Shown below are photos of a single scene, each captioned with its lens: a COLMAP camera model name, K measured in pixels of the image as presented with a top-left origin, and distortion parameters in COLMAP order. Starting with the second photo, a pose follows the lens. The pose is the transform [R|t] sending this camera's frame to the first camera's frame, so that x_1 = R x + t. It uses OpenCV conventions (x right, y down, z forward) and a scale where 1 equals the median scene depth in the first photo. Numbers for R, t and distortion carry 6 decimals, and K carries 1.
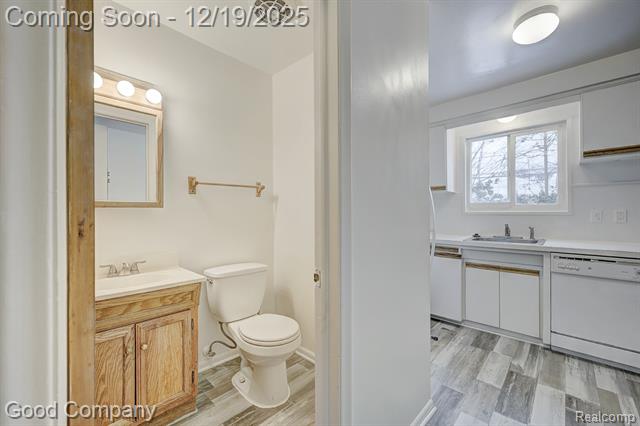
lens RADIAL K [[262.9, 0, 318.0], [0, 262.9, 211.6], [0, 0, 1]] dist [0.000990, 0.000144]
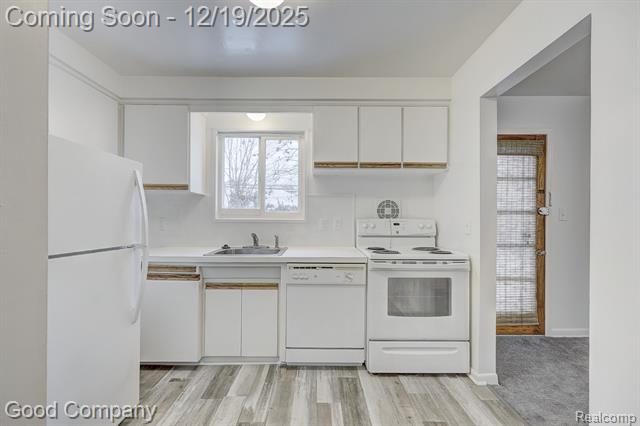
lens RADIAL K [[261.2, 0, 321.4], [0, 261.2, 219.2], [0, 0, 1]] dist [0.001147, 0.000132]
pose [[0.713707, 0.012001, 0.700342, 0.306140], [-0.012975, 0.999908, -0.003911, 0.001032], [-0.700325, -0.006296, 0.713797, 0.241768]]
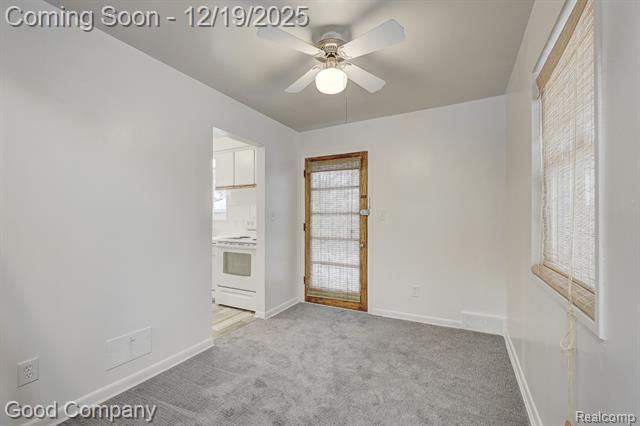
lens RADIAL K [[269.3, 0, 320.8], [0, 269.3, 217.2], [0, 0, 1]] dist [0.000513, 0.000012]
pose [[0.960082, 0.011531, 0.279481, 1.178570], [-0.010955, 0.999933, -0.003622, -0.018088], [-0.279504, 0.000416, 0.960144, -0.999687]]
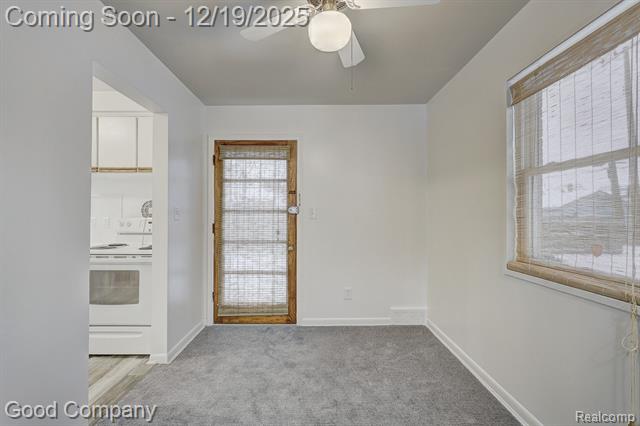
lens RADIAL K [[268.2, 0, 313.0], [0, 268.2, 212.8], [0, 0, 1]] dist [0.000183, 0.000125]
pose [[0.722093, 0.016198, 0.691606, 0.997397], [-0.009897, 0.999865, -0.013084, -0.023966], [-0.691725, 0.002603, 0.722156, -0.631680]]
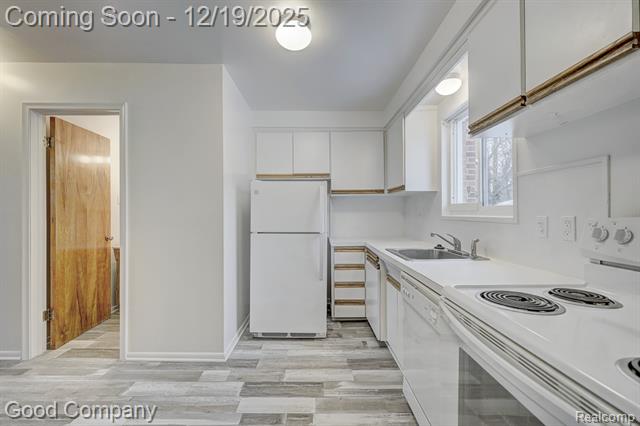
lens RADIAL K [[268.2, 0, 313.0], [0, 268.2, 212.8], [0, 0, 1]] dist [0.000183, 0.000125]
pose [[0.689540, 0.002883, -0.724242, 1.212539], [0.001732, 0.999983, 0.005630, -0.017225], [0.724245, -0.005137, 0.689523, 0.261882]]
